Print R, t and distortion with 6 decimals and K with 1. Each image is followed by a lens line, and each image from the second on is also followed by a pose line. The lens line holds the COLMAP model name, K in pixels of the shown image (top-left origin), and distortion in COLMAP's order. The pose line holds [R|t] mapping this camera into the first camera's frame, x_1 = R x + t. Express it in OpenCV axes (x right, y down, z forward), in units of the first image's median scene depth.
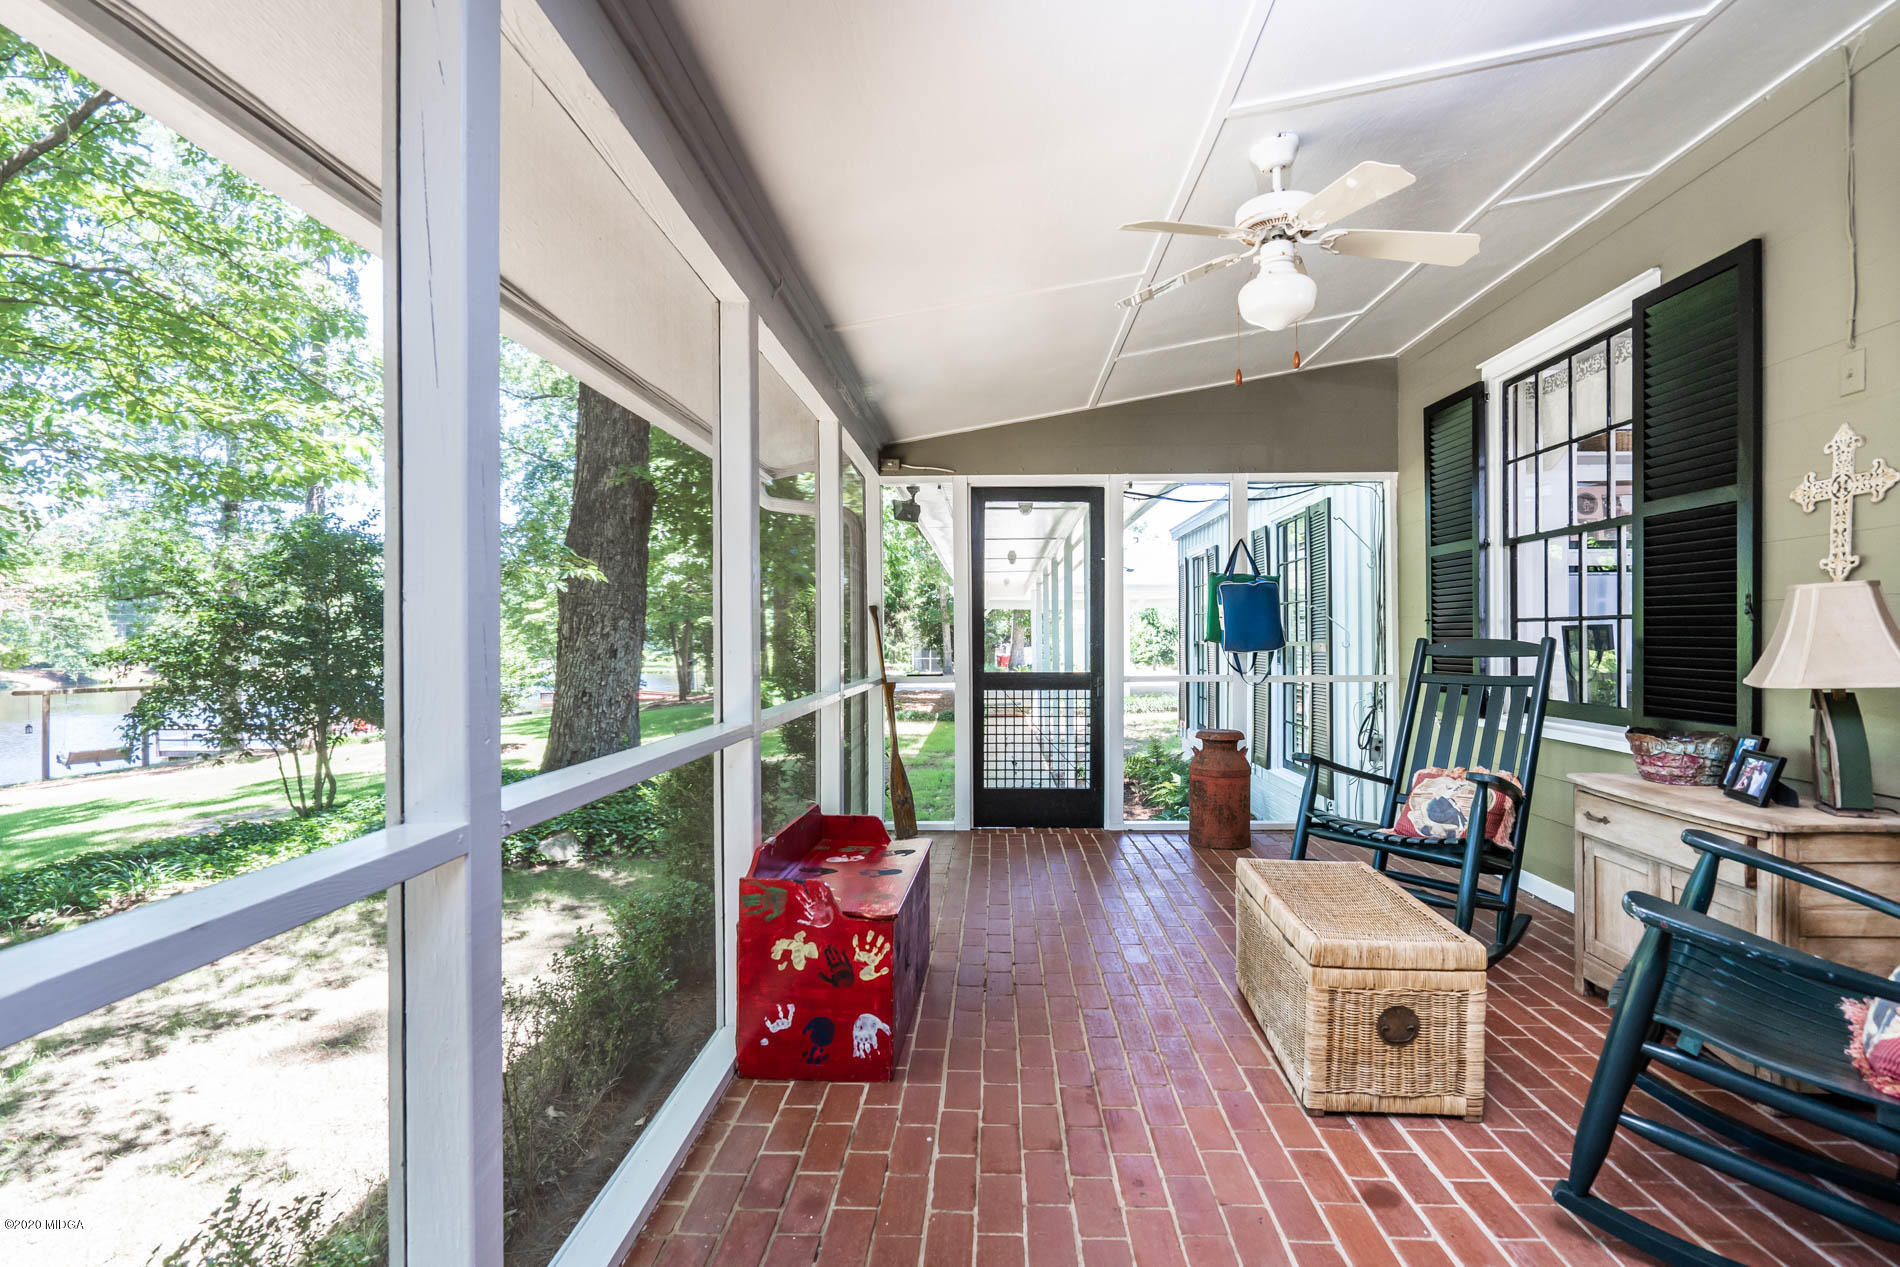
lens RADIAL K [[867.8, 0, 952.1], [0, 867.8, 641.3], [0, 0, 1]] dist [-0.003940, 0.001447]
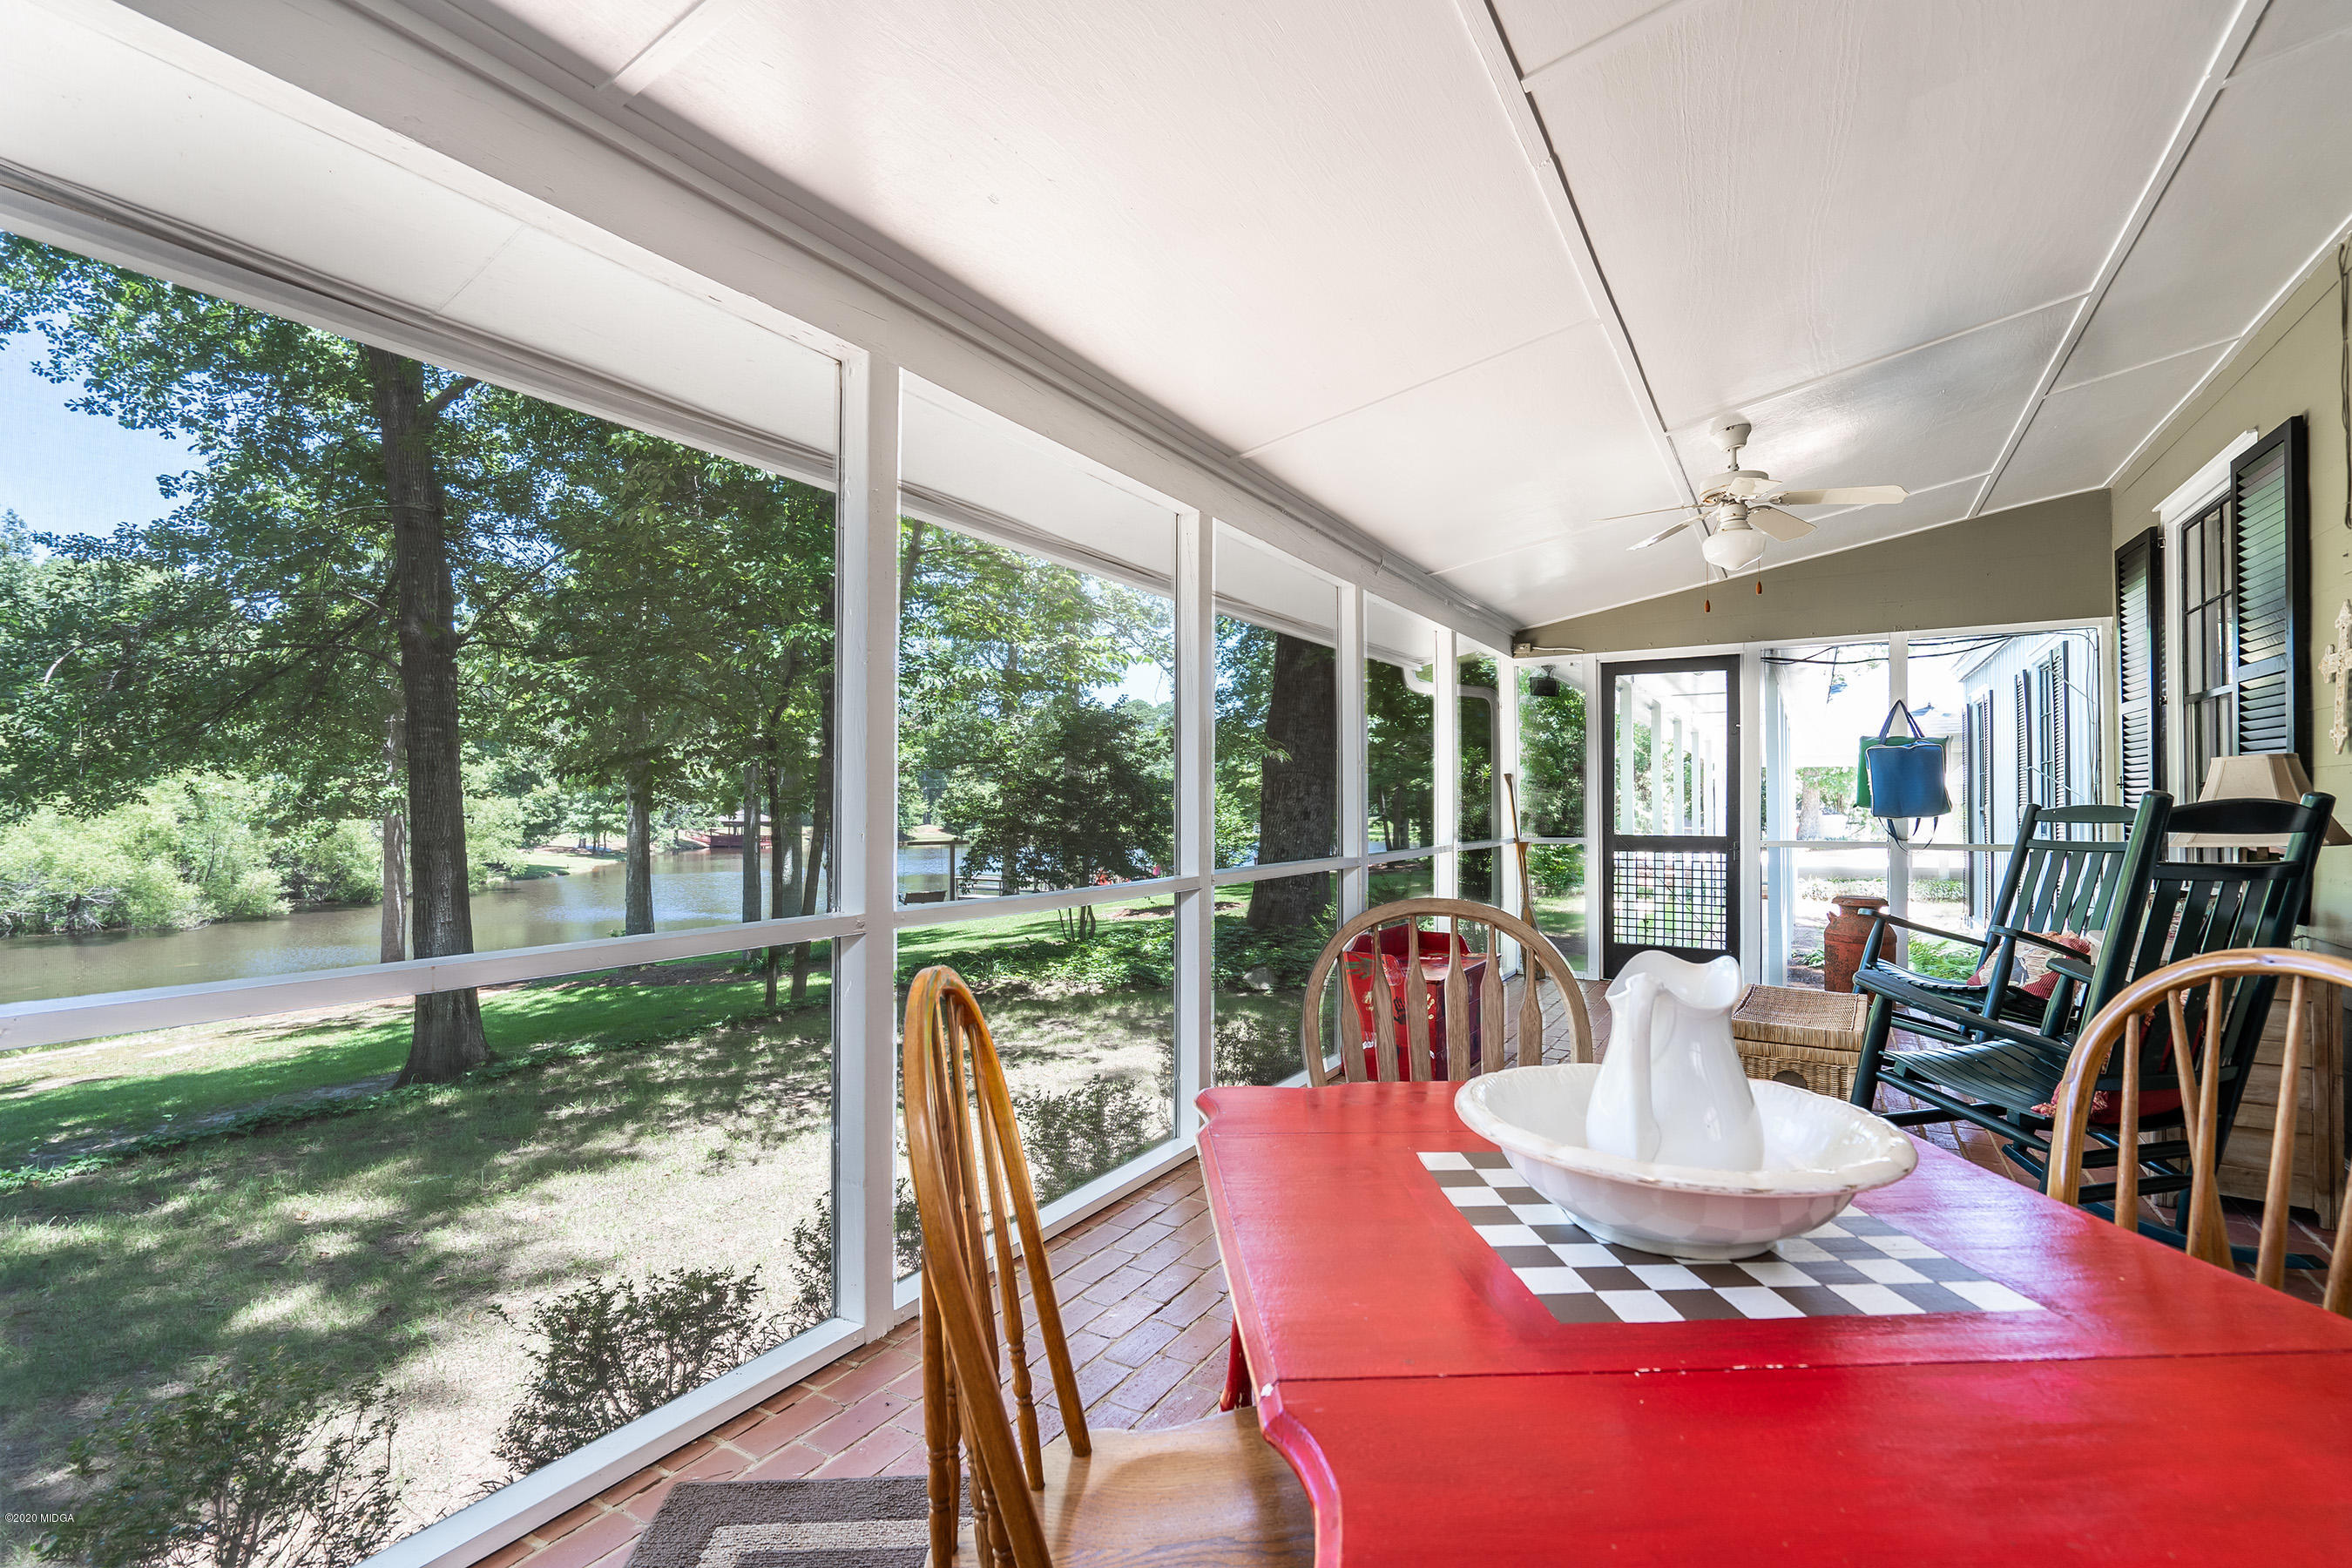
lens RADIAL K [[1074.2, 0, 1180.4], [0, 1074.2, 790.4], [0, 0, 1]] dist [-0.003940, 0.001447]
pose [[0.869426, -0.002308, -0.494059, 0.223781], [-0.004935, 0.999899, -0.013356, 0.001430], [0.494039, 0.014050, 0.869326, -0.414170]]
